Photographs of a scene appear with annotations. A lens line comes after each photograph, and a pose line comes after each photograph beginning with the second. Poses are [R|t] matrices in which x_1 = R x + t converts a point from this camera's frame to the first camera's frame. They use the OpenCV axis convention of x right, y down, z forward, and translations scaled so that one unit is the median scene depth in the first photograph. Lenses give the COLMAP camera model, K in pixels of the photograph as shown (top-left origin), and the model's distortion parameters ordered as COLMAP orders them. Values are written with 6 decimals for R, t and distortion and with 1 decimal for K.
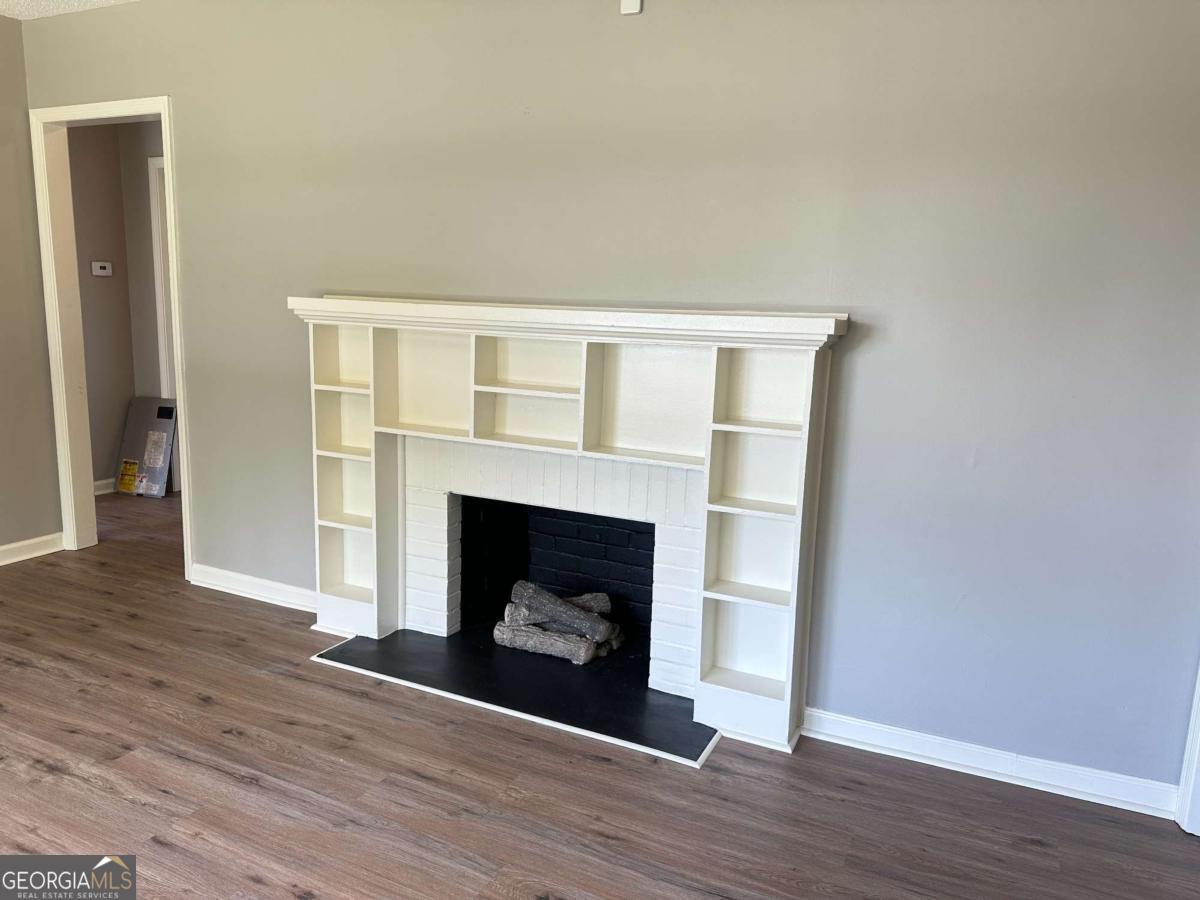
lens RADIAL K [[851.7, 0, 592.7], [0, 851.7, 455.3], [0, 0, 1]] dist [0.023570, -0.022126]
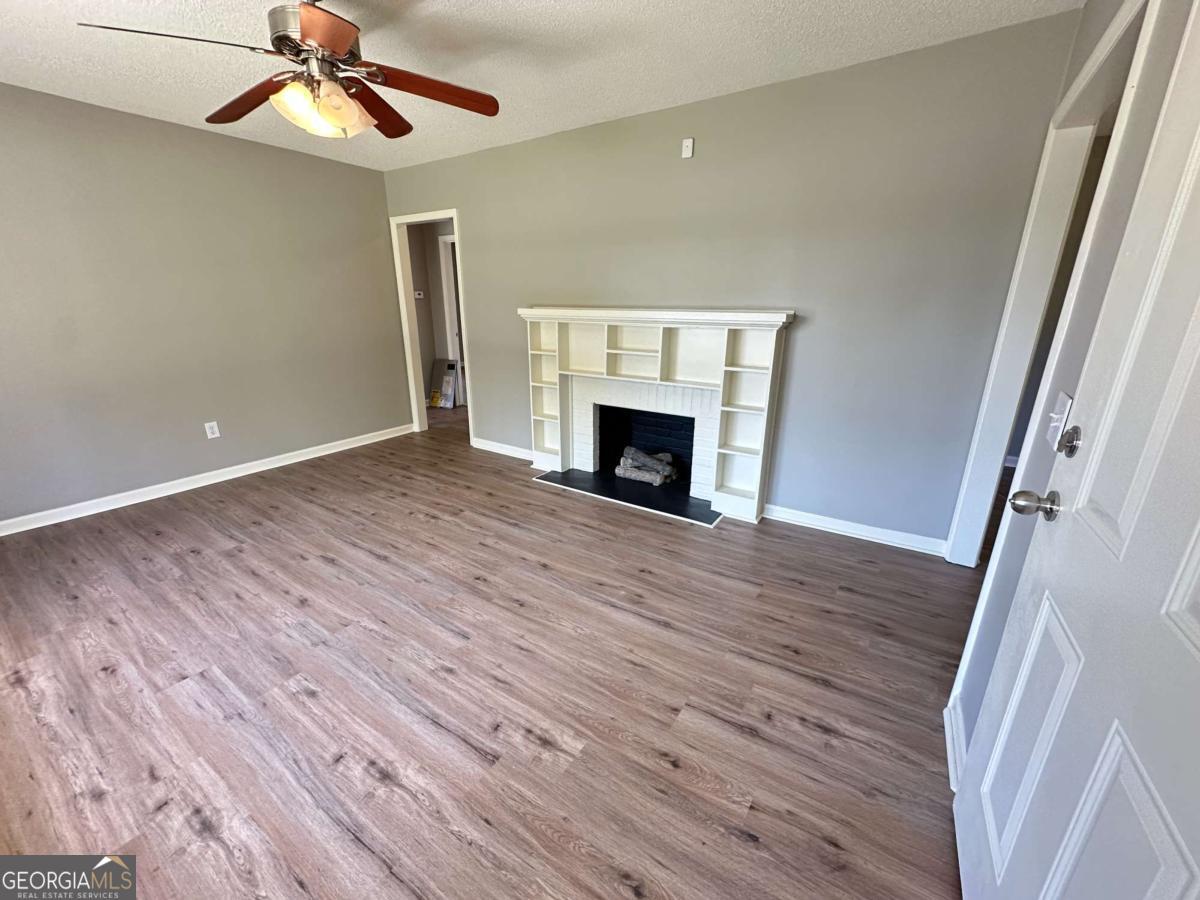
lens RADIAL K [[479.7, 0, 597.5], [0, 479.7, 453.2], [0, 0, 1]] dist [-0.009529, 0.000480]
pose [[0.991285, 0.012793, -0.131115, -0.007048], [0.004102, 0.991794, 0.127784, 0.018263], [0.131673, -0.127208, 0.983097, -0.181276]]
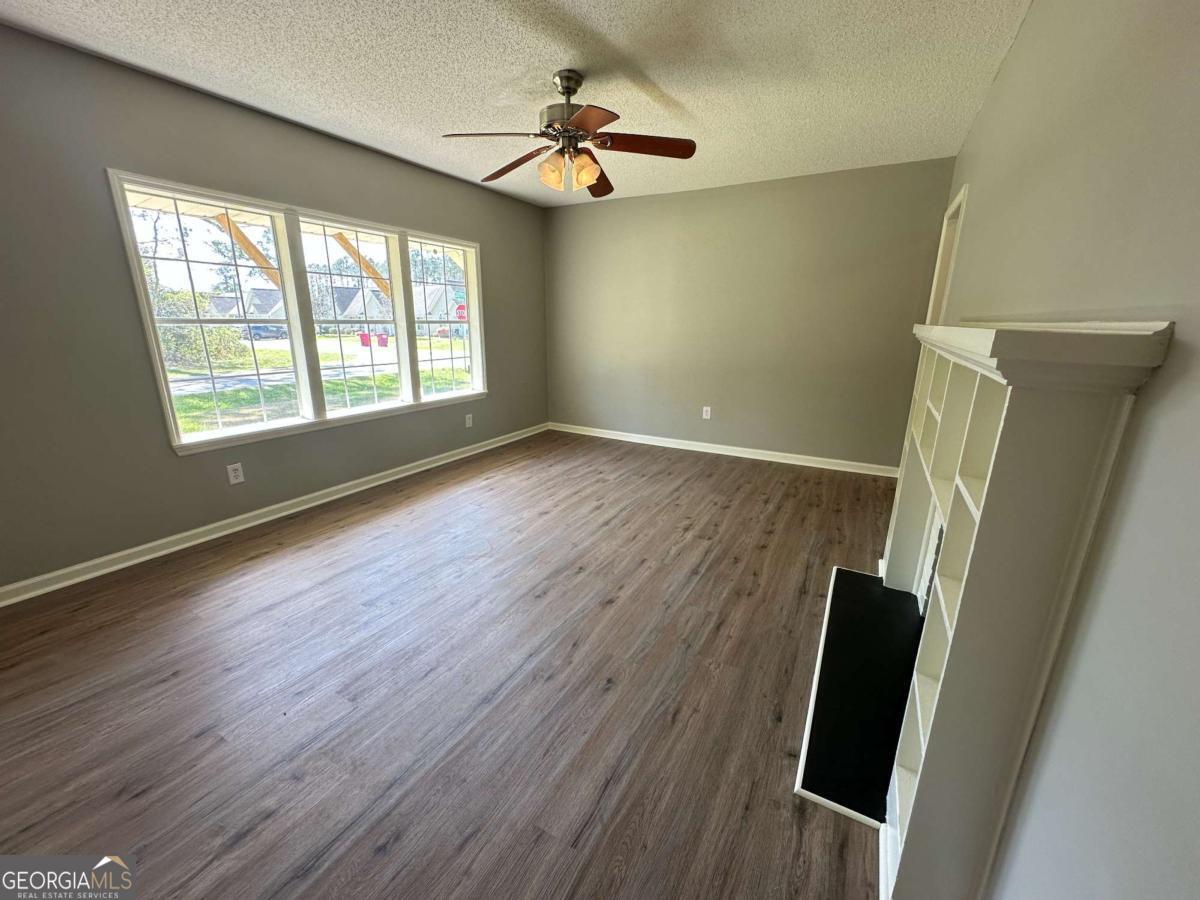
lens RADIAL K [[479.7, 0, 598.9], [0, 479.7, 448.0], [0, 0, 1]] dist [-0.009529, 0.000480]
pose [[-0.055842, 0.225464, -0.972650, 0.497662], [-0.187390, 0.954492, 0.232014, -0.085270], [0.980697, 0.195221, -0.011051, 0.598541]]
